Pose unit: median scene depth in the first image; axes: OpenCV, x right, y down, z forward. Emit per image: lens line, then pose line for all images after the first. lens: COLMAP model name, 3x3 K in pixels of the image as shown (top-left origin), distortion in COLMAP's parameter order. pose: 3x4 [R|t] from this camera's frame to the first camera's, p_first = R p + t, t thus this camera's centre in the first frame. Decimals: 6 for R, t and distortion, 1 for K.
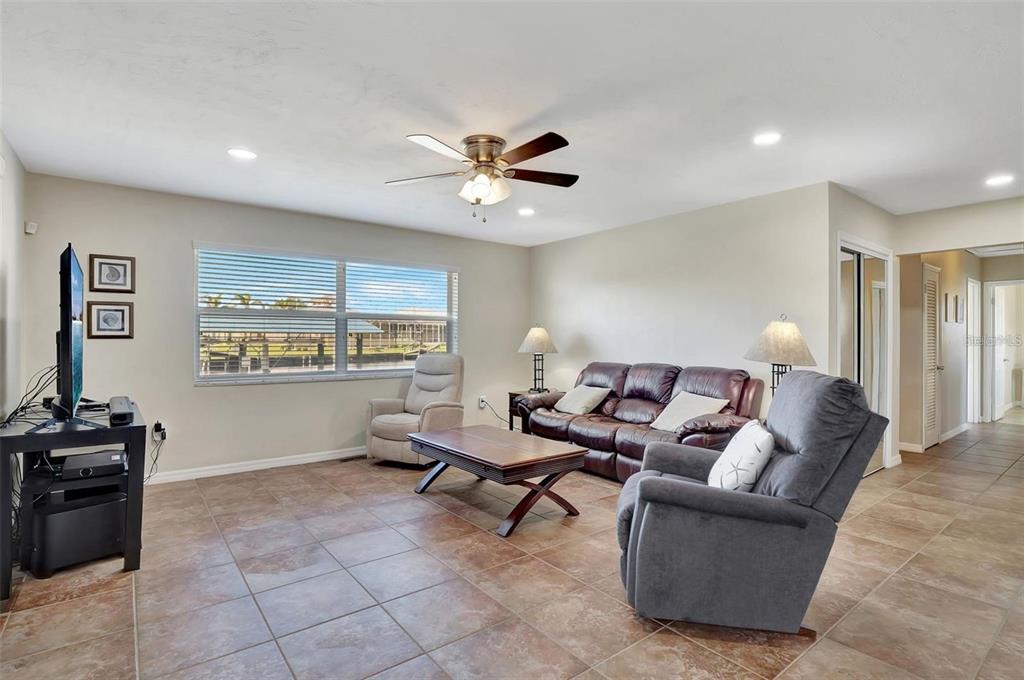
lens RADIAL K [[504.2, 0, 512.0], [0, 504.2, 340.0], [0, 0, 1]] dist [-0.016407, 0.000484]
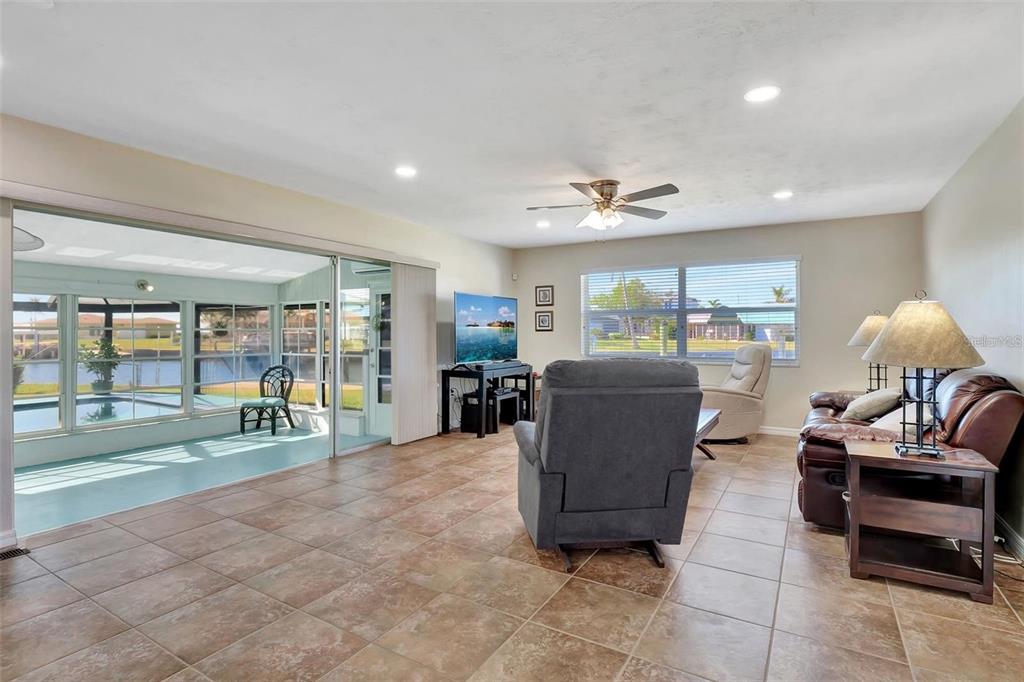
lens RADIAL K [[504.2, 0, 512.0], [0, 504.2, 341.0], [0, 0, 1]] dist [-0.016407, 0.000484]
pose [[0.361936, 0.012267, -0.932122, 0.895076], [0.012694, 0.999756, 0.018086, -0.002187], [0.932117, -0.018378, 0.361692, 0.223587]]
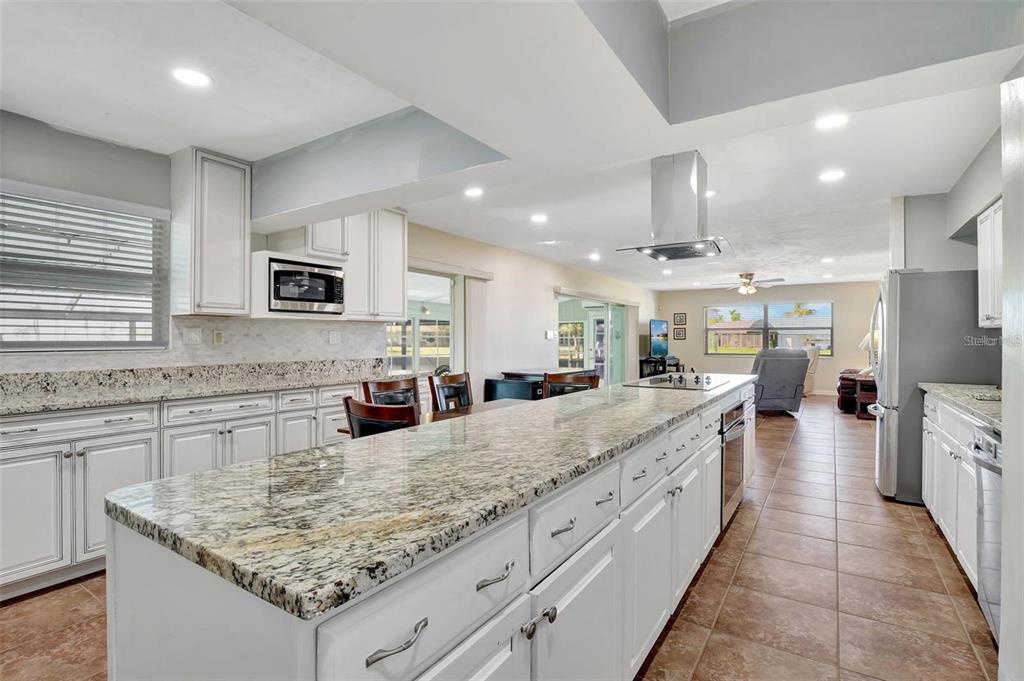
lens RADIAL K [[504.2, 0, 512.0], [0, 504.2, 340.5], [0, 0, 1]] dist [-0.016407, 0.000484]
pose [[0.343007, -0.002701, -0.939329, 1.849398], [0.010597, 0.999943, 0.000995, -0.011378], [0.939273, -0.010296, 0.343016, -1.104737]]
